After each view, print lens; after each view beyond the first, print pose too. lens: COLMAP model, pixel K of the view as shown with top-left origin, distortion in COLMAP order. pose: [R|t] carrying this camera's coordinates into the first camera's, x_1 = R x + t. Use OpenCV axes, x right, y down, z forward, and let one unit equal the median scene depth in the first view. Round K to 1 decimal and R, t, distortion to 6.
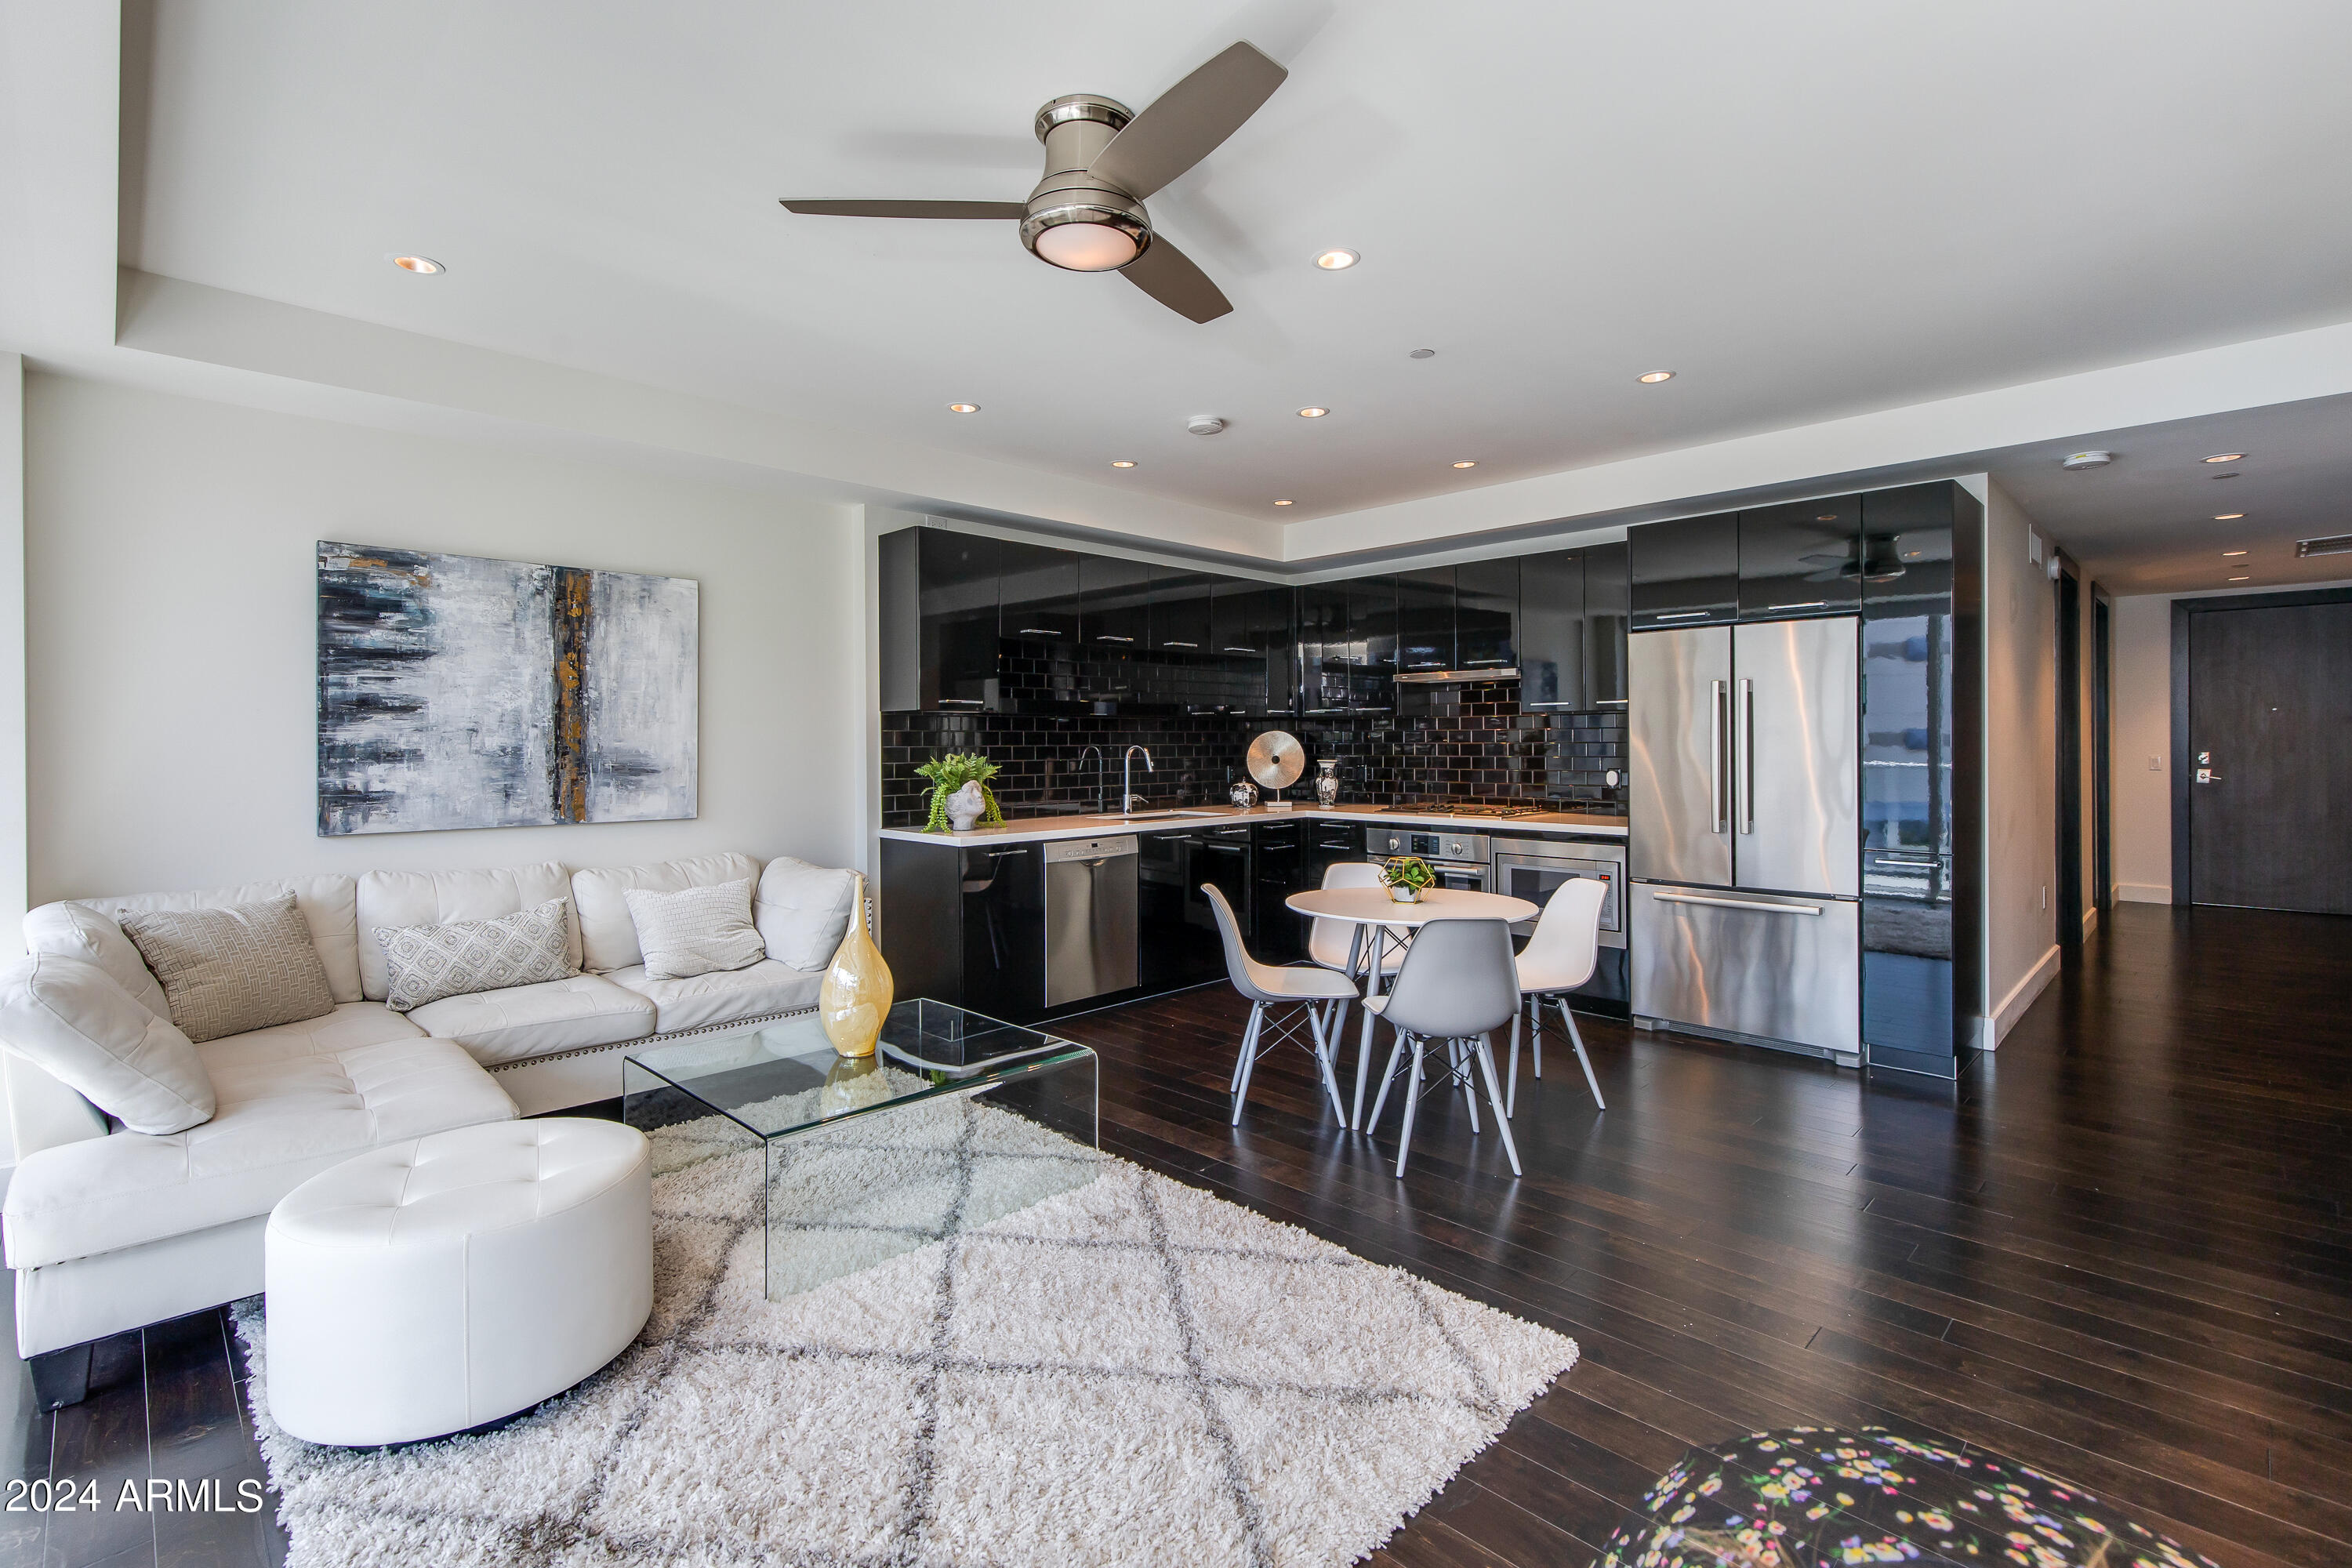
lens RADIAL K [[1087.1, 0, 1147.2], [0, 1087.1, 768.0], [0, 0, 1]] dist [0.017978, 0.000230]
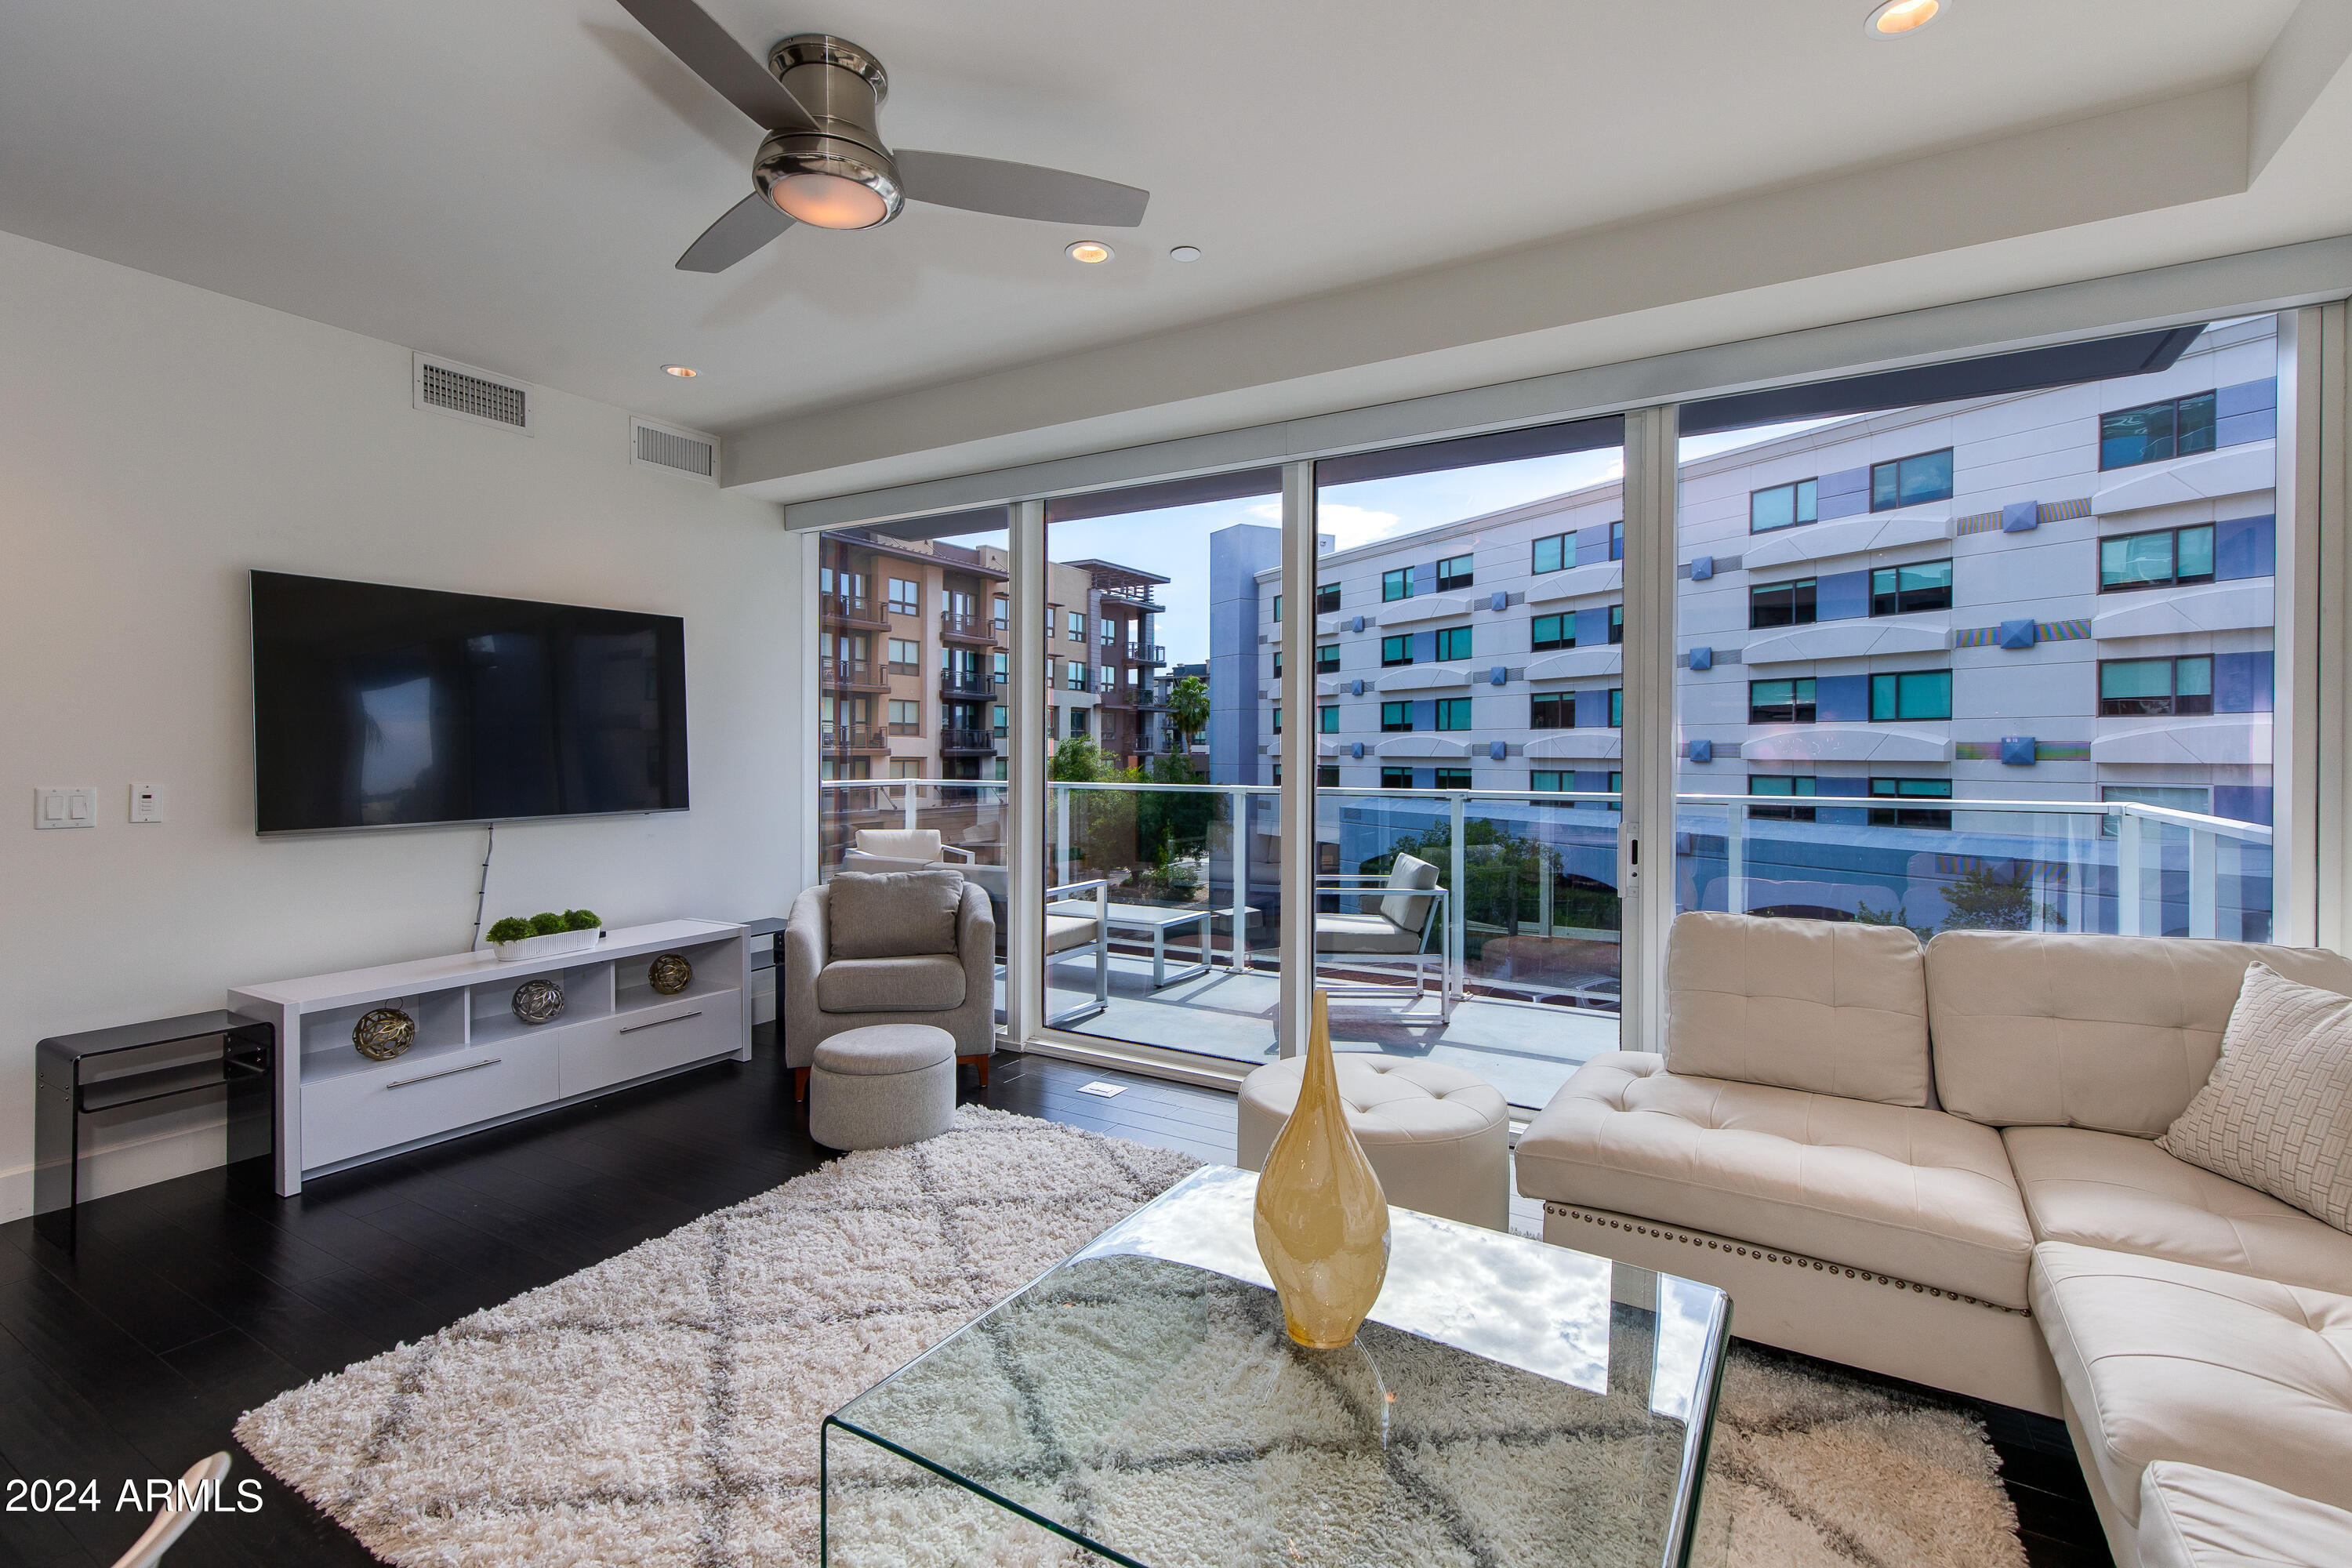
lens RADIAL K [[1060.8, 0, 1178.5], [0, 1060.8, 755.2], [0, 0, 1]] dist [0.004350, -0.003547]
pose [[-0.967521, 0.000787, -0.252791, -0.060790], [-0.006634, 0.999572, 0.028504, -0.015742], [0.252705, 0.029255, -0.967101, 1.111851]]
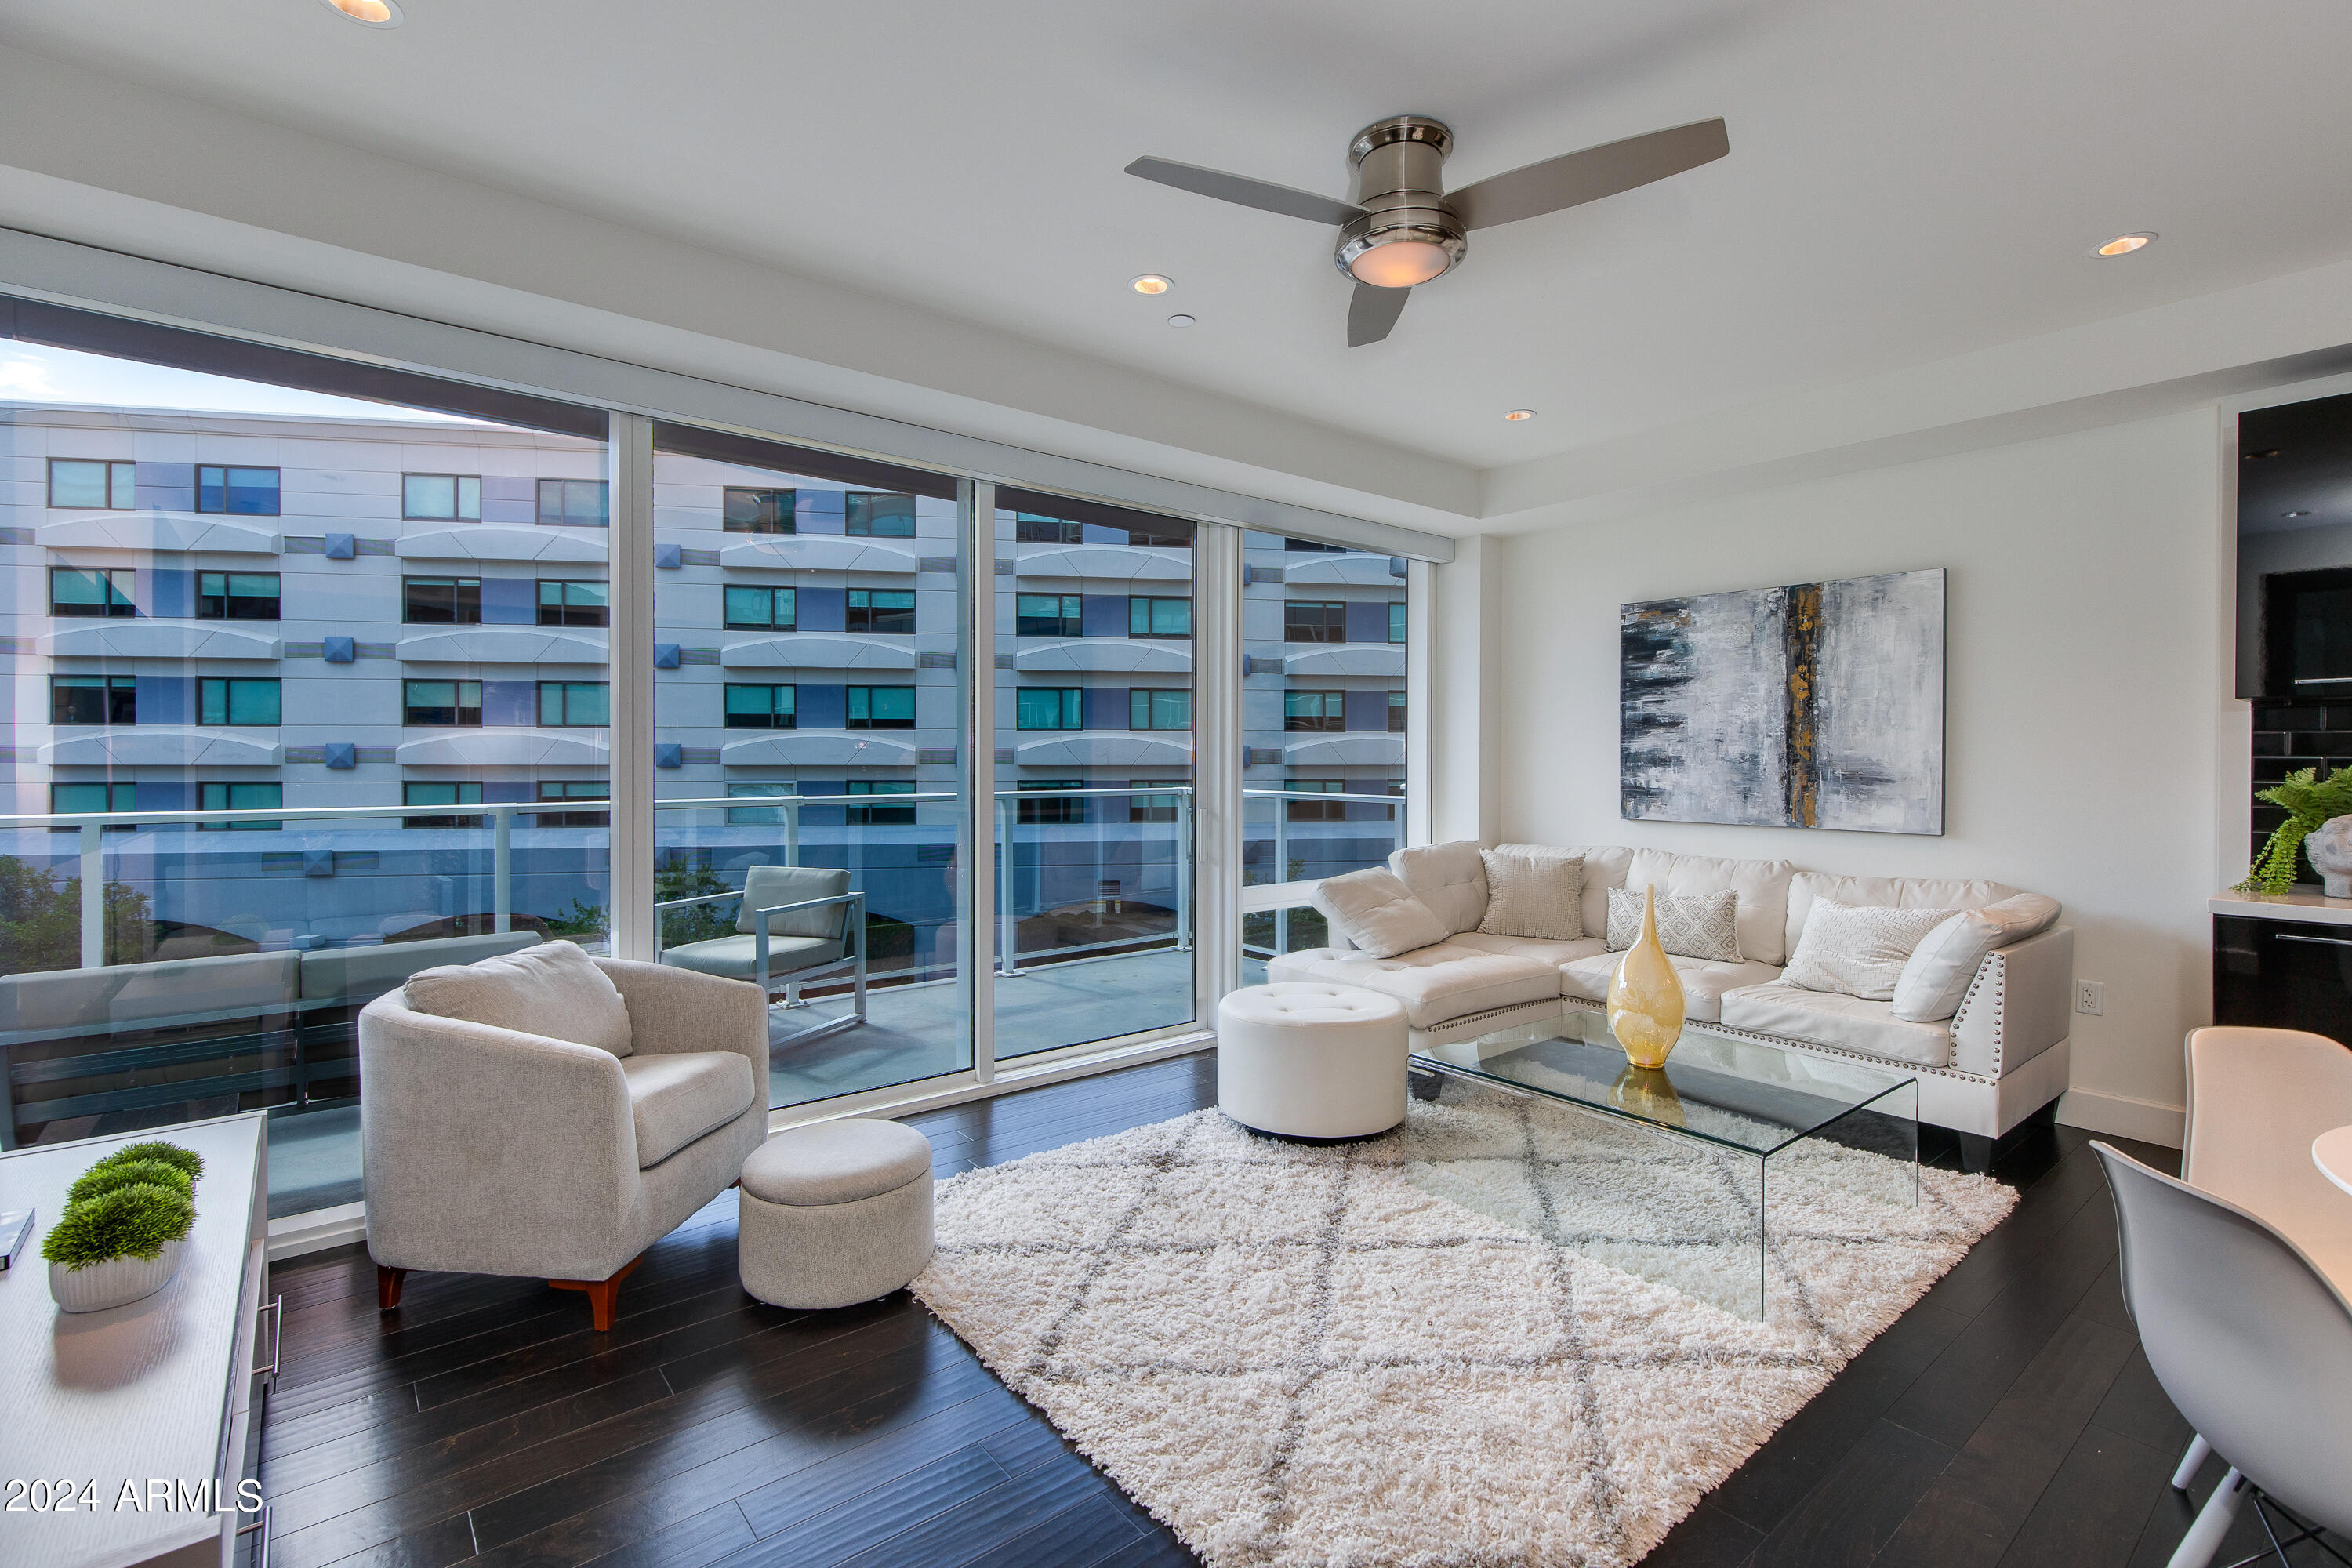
lens RADIAL K [[1060.8, 0, 1175.3], [0, 1060.8, 760.8], [0, 0, 1]] dist [0.004350, -0.003547]
pose [[-0.096920, 0.004056, -0.995284, 0.553152], [-0.027126, 0.999609, 0.006715, -0.003938], [0.994922, 0.027649, -0.096772, 0.505326]]
